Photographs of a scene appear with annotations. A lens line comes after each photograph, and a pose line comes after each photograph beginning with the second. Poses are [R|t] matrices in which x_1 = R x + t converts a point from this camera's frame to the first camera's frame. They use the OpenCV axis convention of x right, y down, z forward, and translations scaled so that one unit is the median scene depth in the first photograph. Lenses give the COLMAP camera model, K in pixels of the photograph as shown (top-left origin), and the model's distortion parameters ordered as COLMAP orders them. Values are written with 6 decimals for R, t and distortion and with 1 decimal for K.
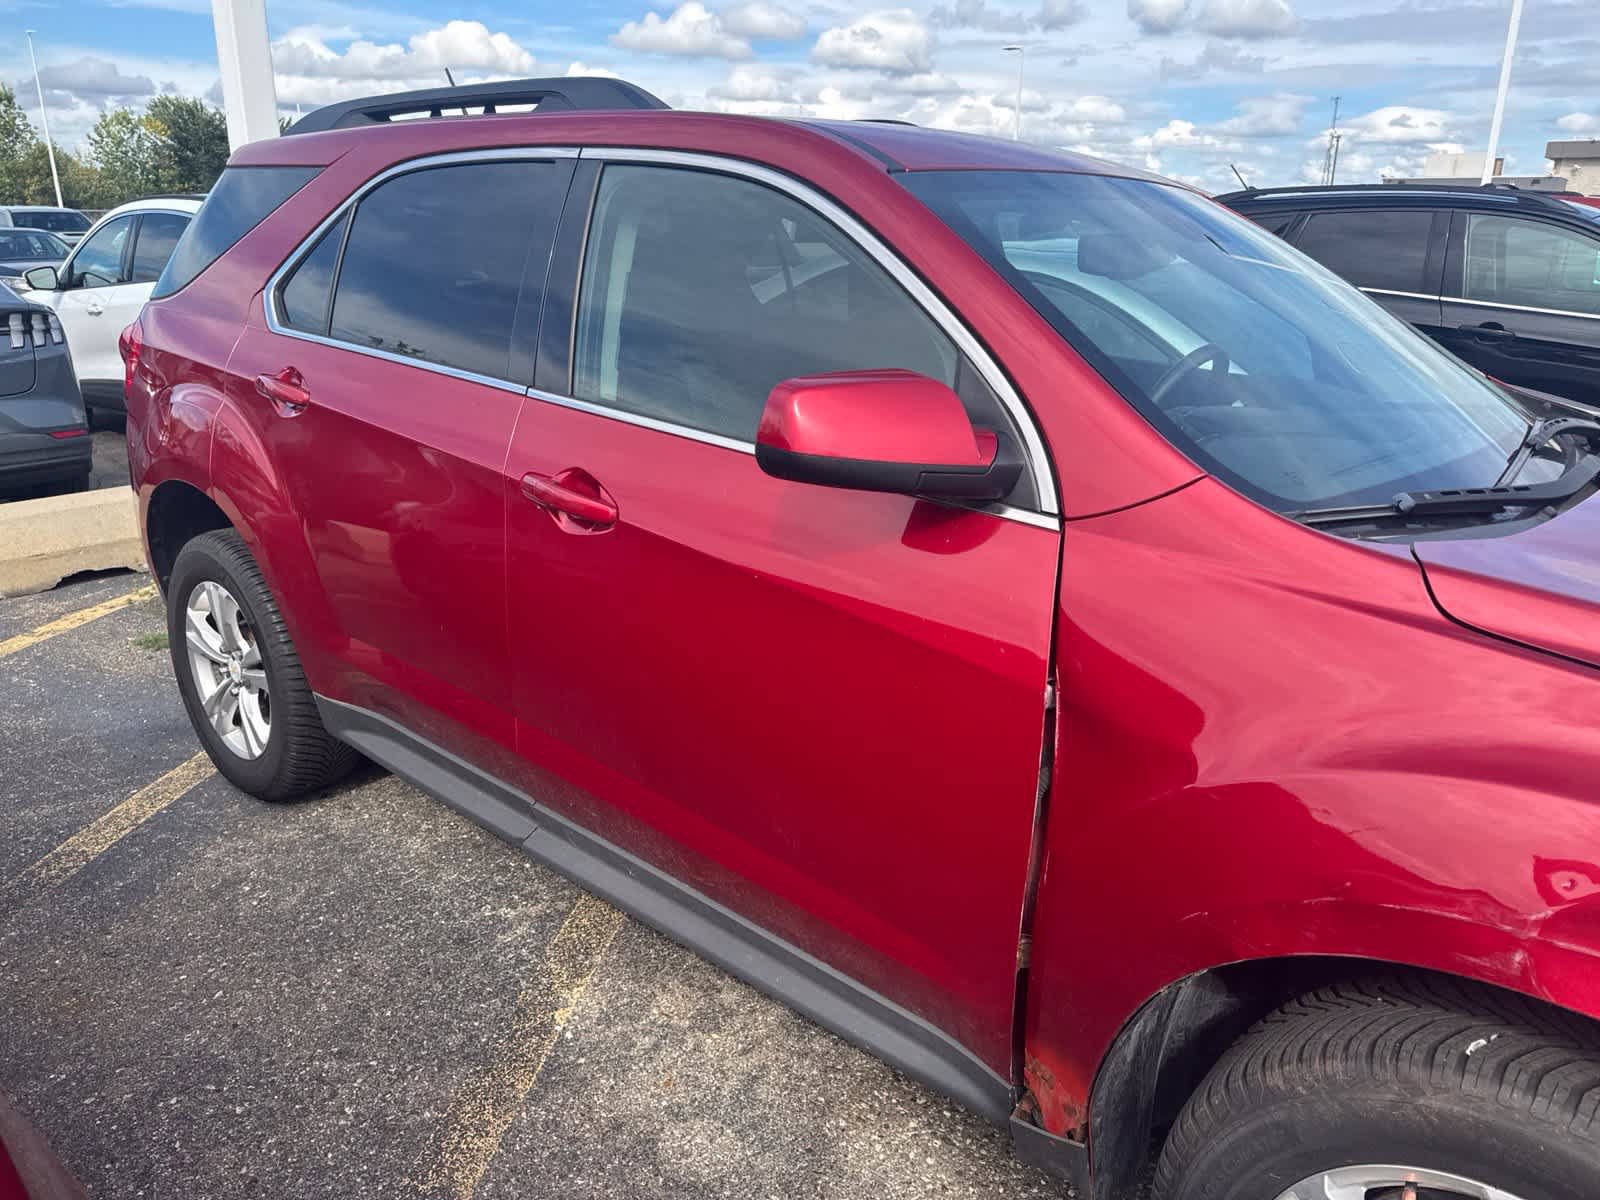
lens RADIAL K [[1141.2, 0, 811.9], [0, 1141.2, 601.5], [0, 0, 1]] dist [0.020427, -0.019766]
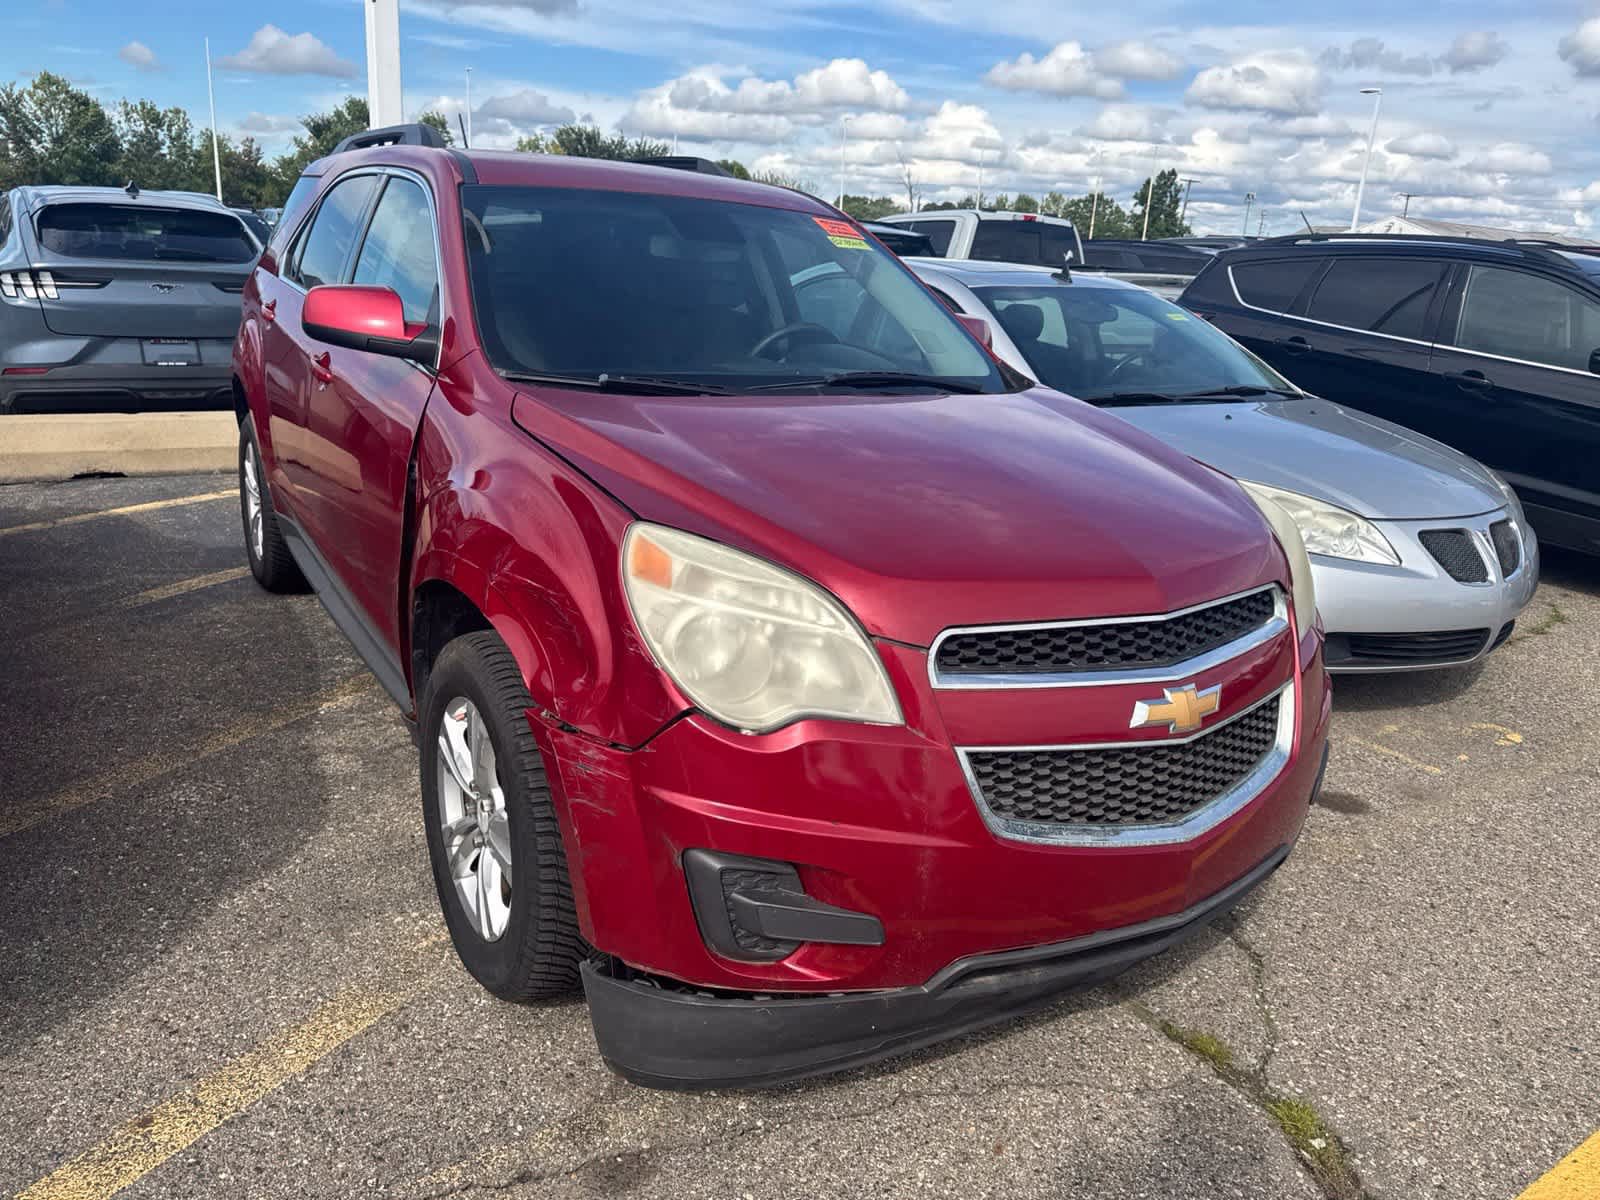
lens RADIAL K [[1141.2, 0, 799.3], [0, 1141.2, 611.7], [0, 0, 1]] dist [0.020427, -0.019766]
pose [[0.953269, 0.133673, -0.270941, 0.737945], [-0.139068, 0.990283, -0.000720, 0.127087], [0.268212, 0.038366, 0.962596, -0.329643]]
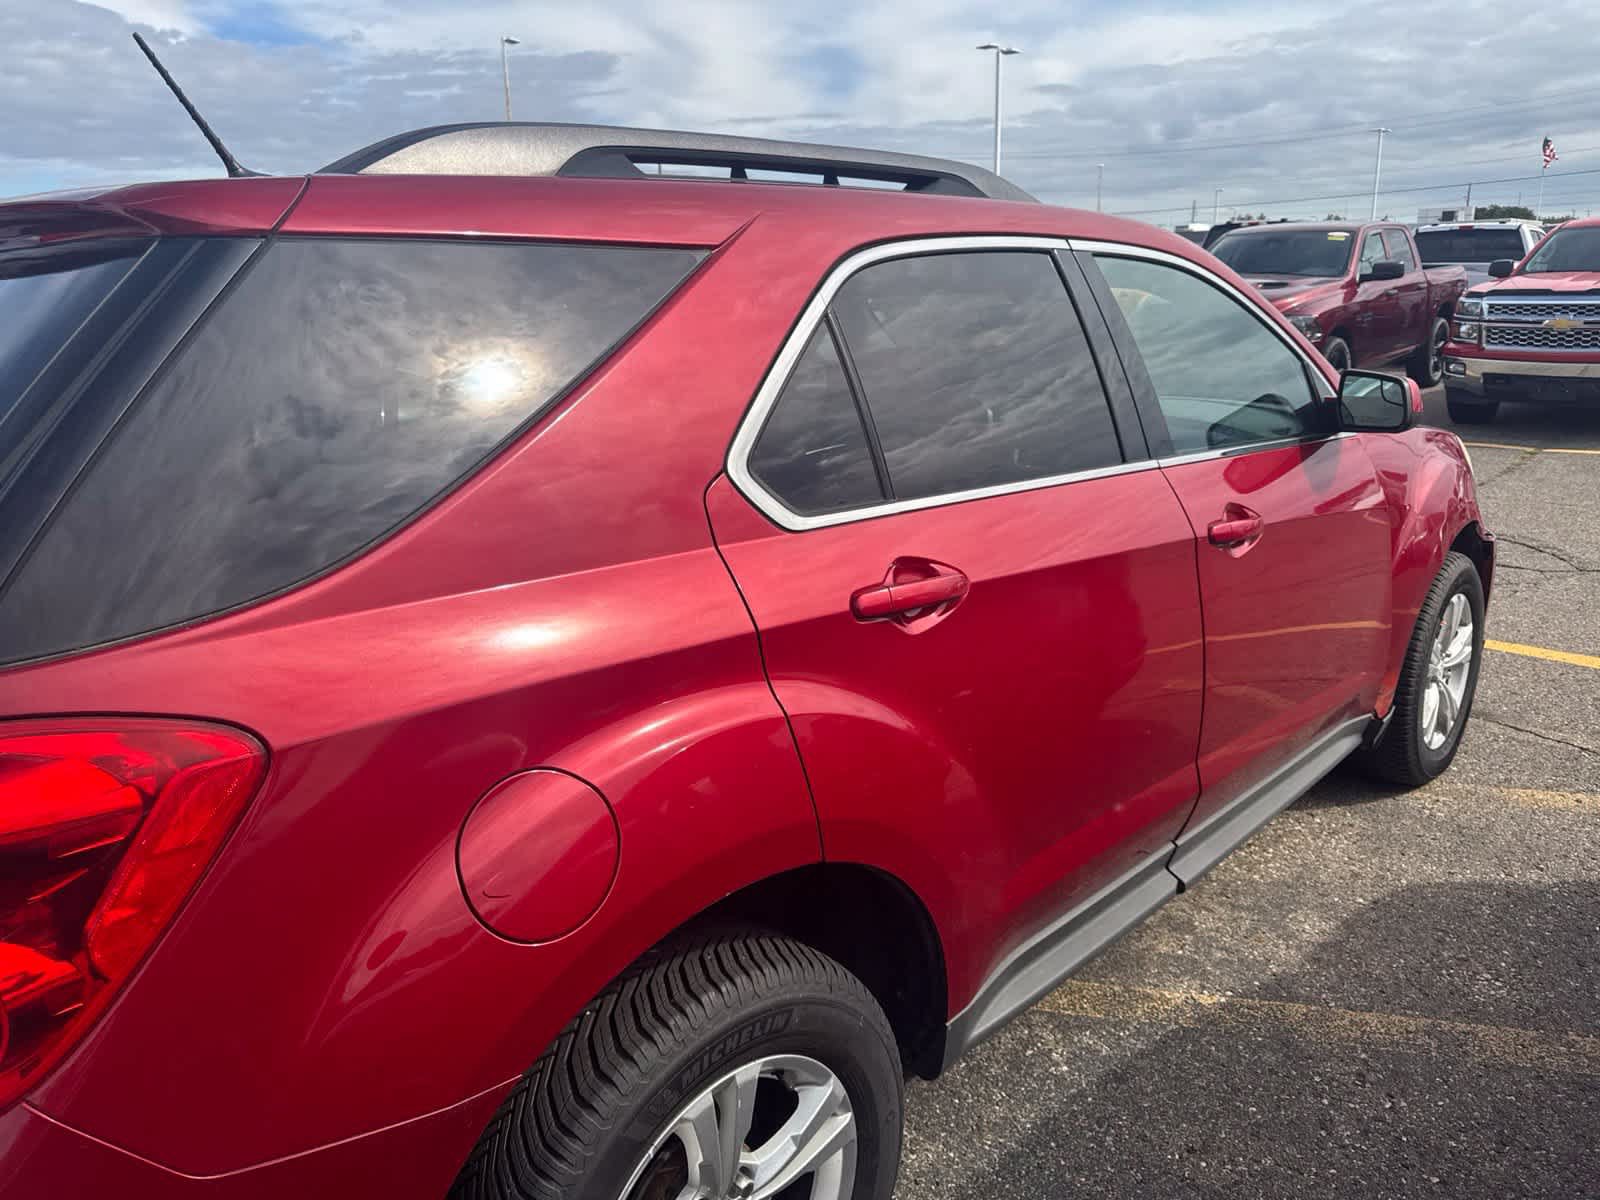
lens RADIAL K [[1141.2, 0, 806.3], [0, 1141.2, 597.5], [0, 0, 1]] dist [0.020427, -0.019766]
pose [[0.060812, -0.279386, 0.958251, -1.074862], [0.337327, 0.909296, 0.243705, -0.357322], [-0.939421, 0.308424, 0.149540, 0.961750]]
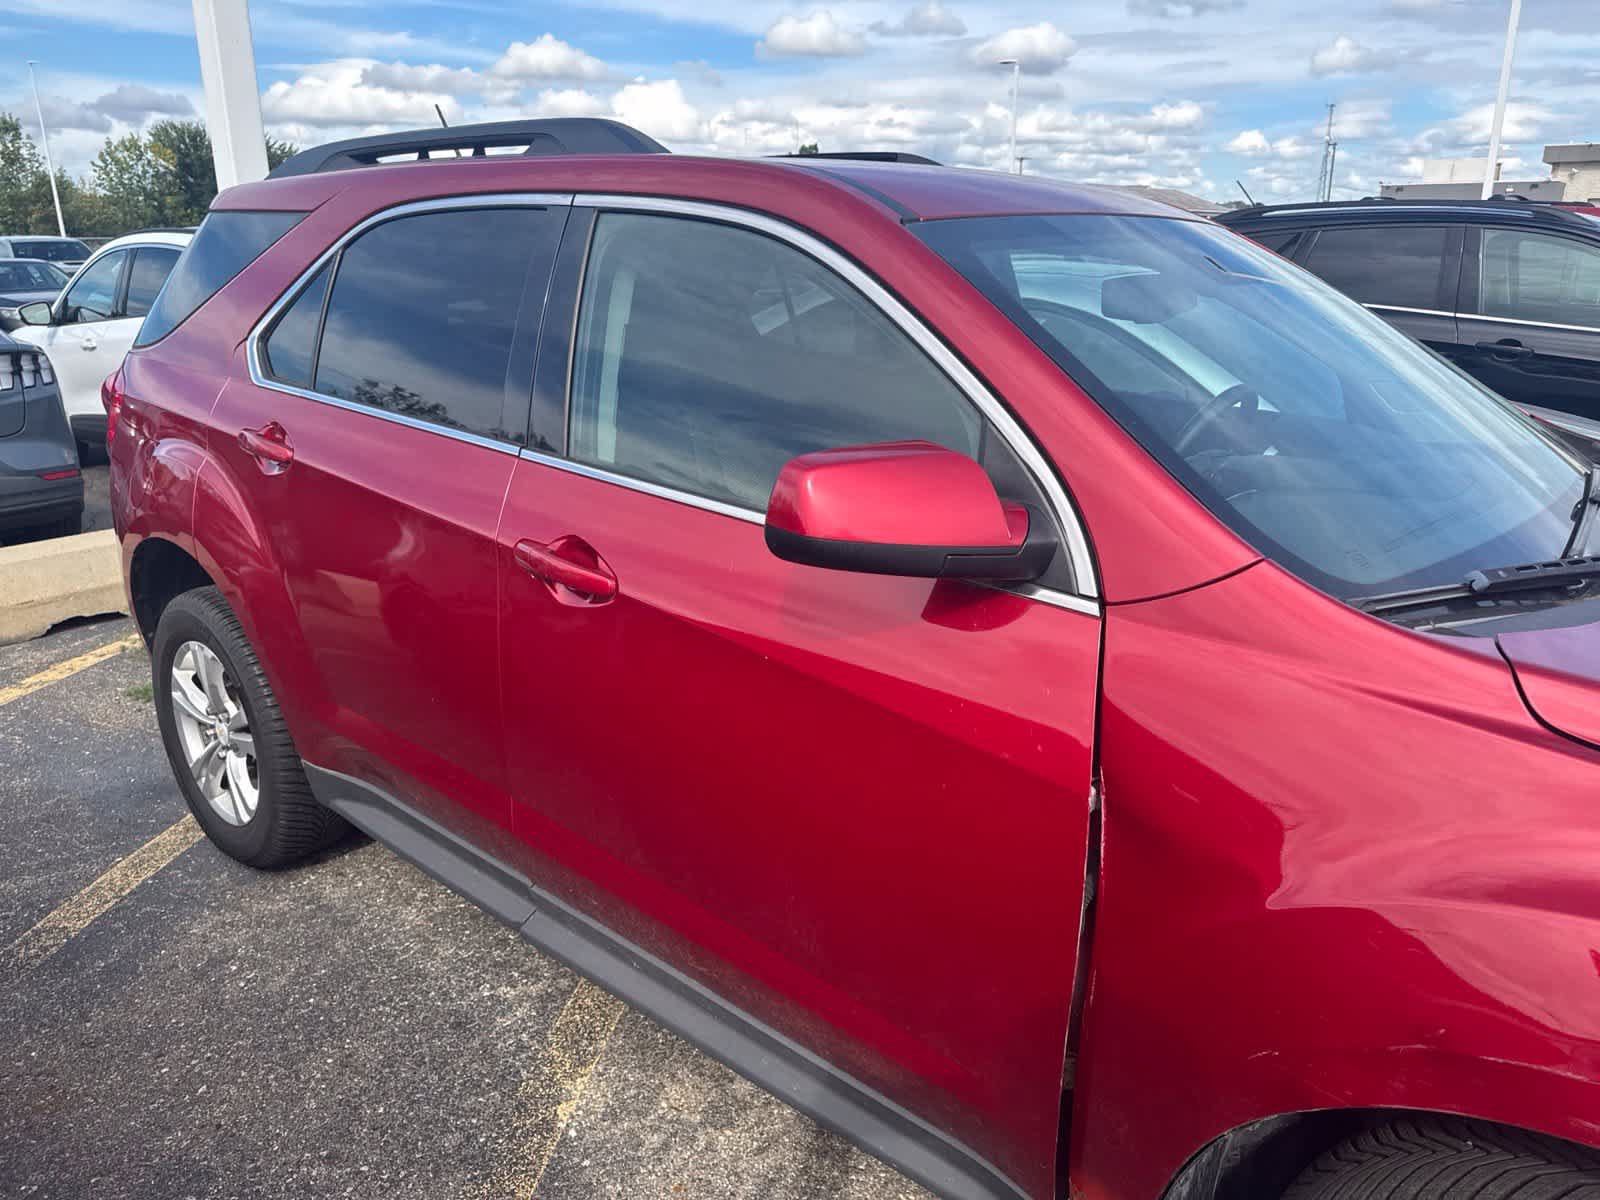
lens RADIAL K [[1141.2, 0, 811.2], [0, 1141.2, 599.9], [0, 0, 1]] dist [0.020427, -0.019766]
pose [[0.999884, -0.014736, -0.003973, -0.005516], [0.014684, 0.999810, -0.012828, -0.037930], [0.004161, 0.012768, 0.999910, 0.048279]]
